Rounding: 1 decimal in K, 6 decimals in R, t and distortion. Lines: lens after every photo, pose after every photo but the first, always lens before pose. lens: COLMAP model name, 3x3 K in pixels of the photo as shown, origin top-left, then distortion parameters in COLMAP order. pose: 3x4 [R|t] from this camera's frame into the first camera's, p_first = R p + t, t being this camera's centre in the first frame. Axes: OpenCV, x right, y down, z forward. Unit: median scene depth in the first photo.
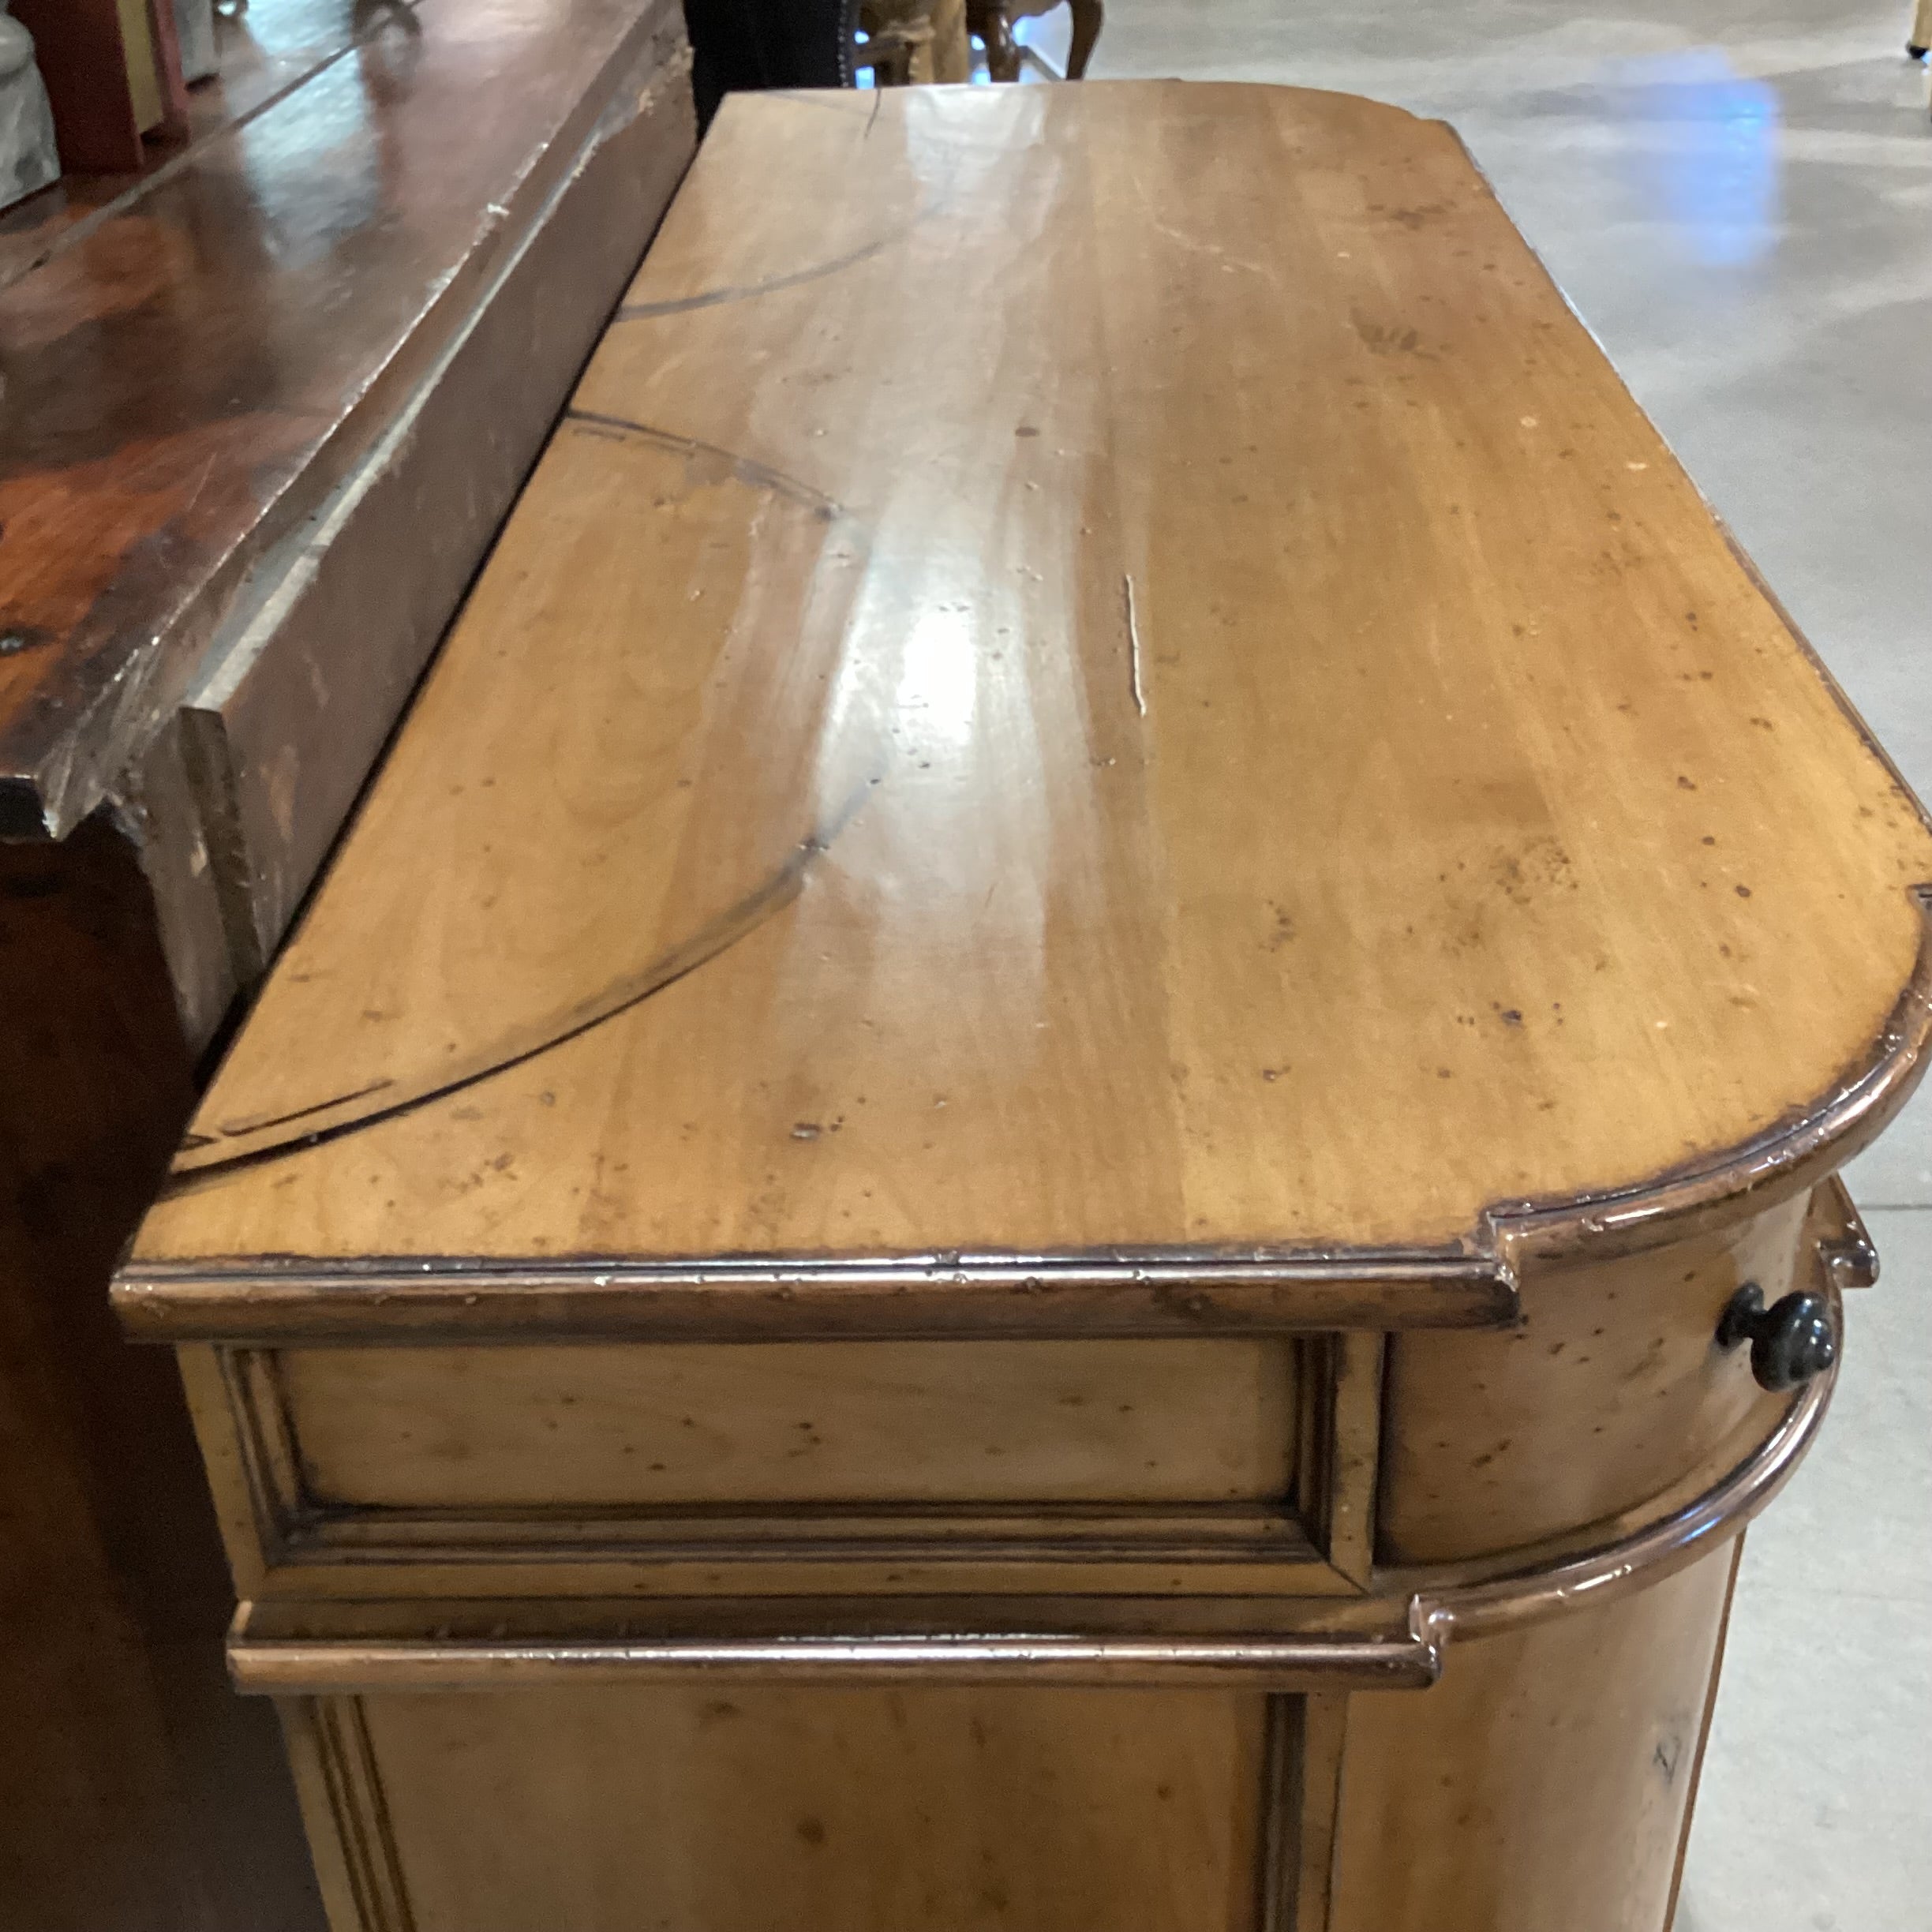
lens RADIAL K [[2374.7, 0, 967.0], [0, 2374.7, 920.5], [0, 0, 1]] dist [0.116809, -0.353563]
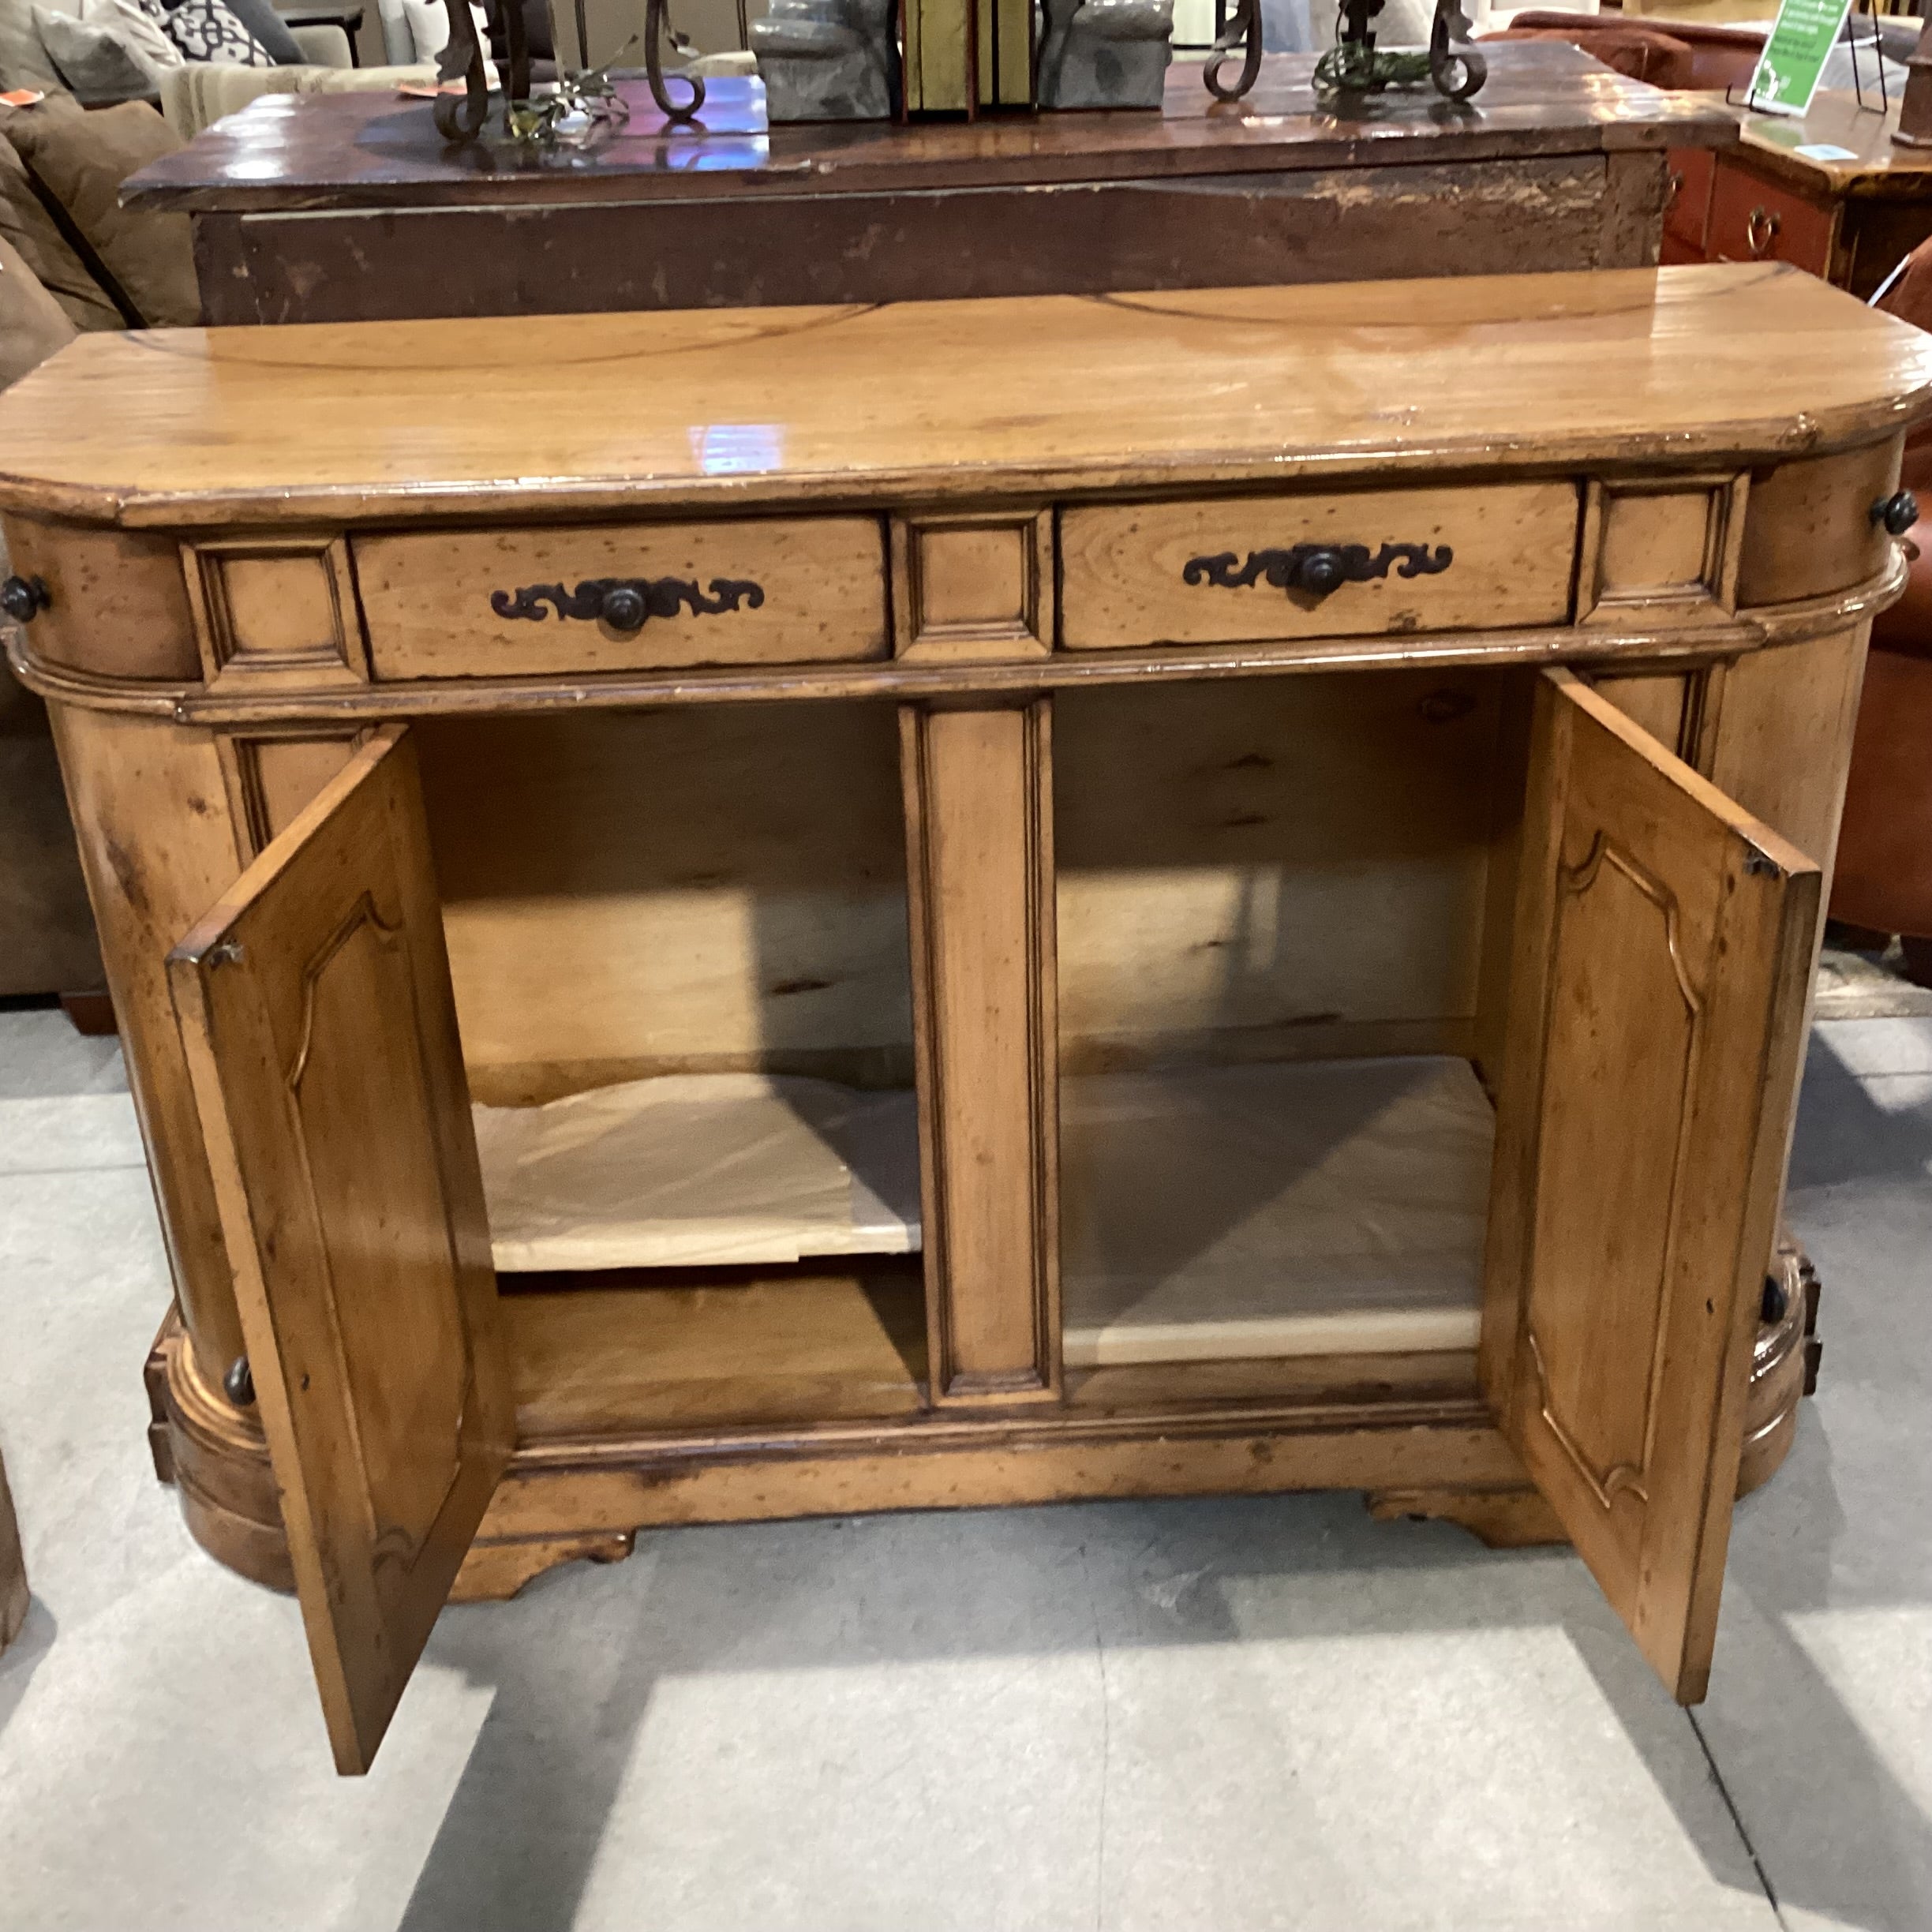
lens RADIAL K [[2333.4, 0, 964.6], [0, 2333.4, 913.9], [0, 0, 1]] dist [0.148372, -0.325061]
pose [[0.070241, 0.459265, -0.885518, 2.469563], [-0.477420, 0.794916, 0.374405, -0.845158], [0.875863, 0.396465, 0.275098, 1.230593]]
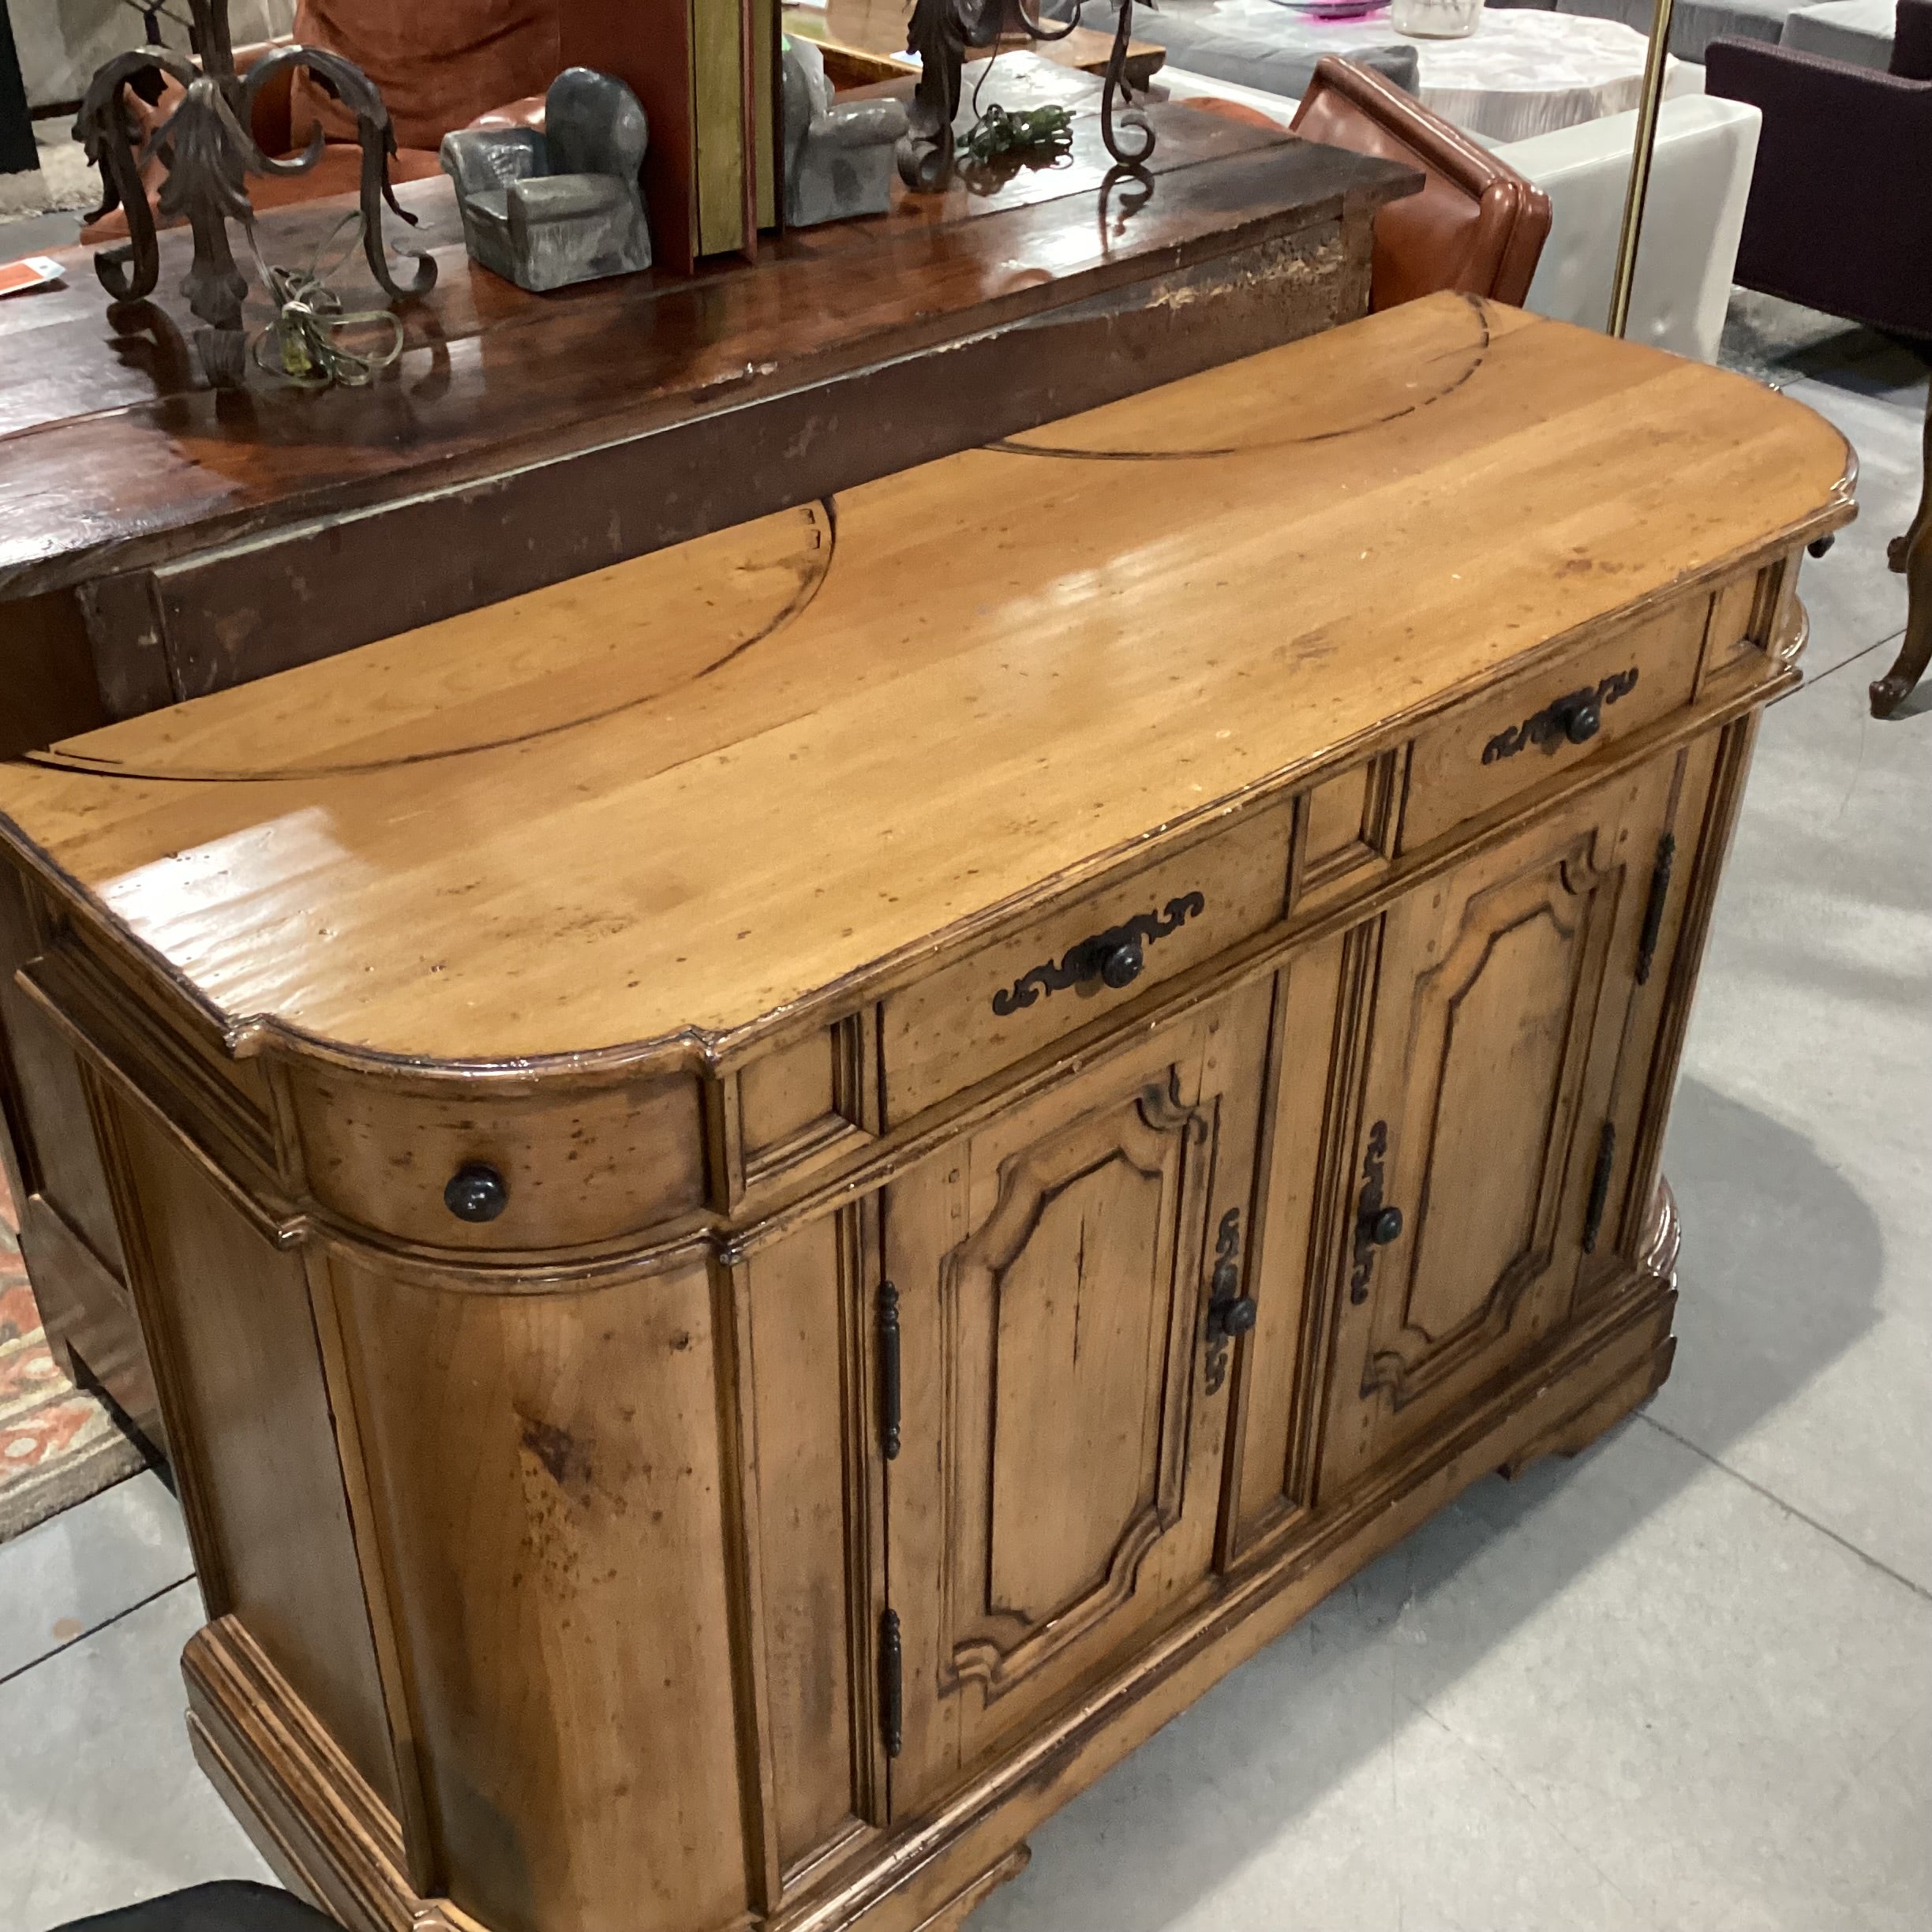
lens RADIAL K [[2333.4, 0, 964.6], [0, 2333.4, 913.9], [0, 0, 1]] dist [0.148372, -0.325061]
pose [[0.681635, 0.425414, -0.595312, 1.485381], [-0.394159, 0.898957, 0.191087, -0.479067], [0.616451, 0.104396, 0.780442, -0.170345]]
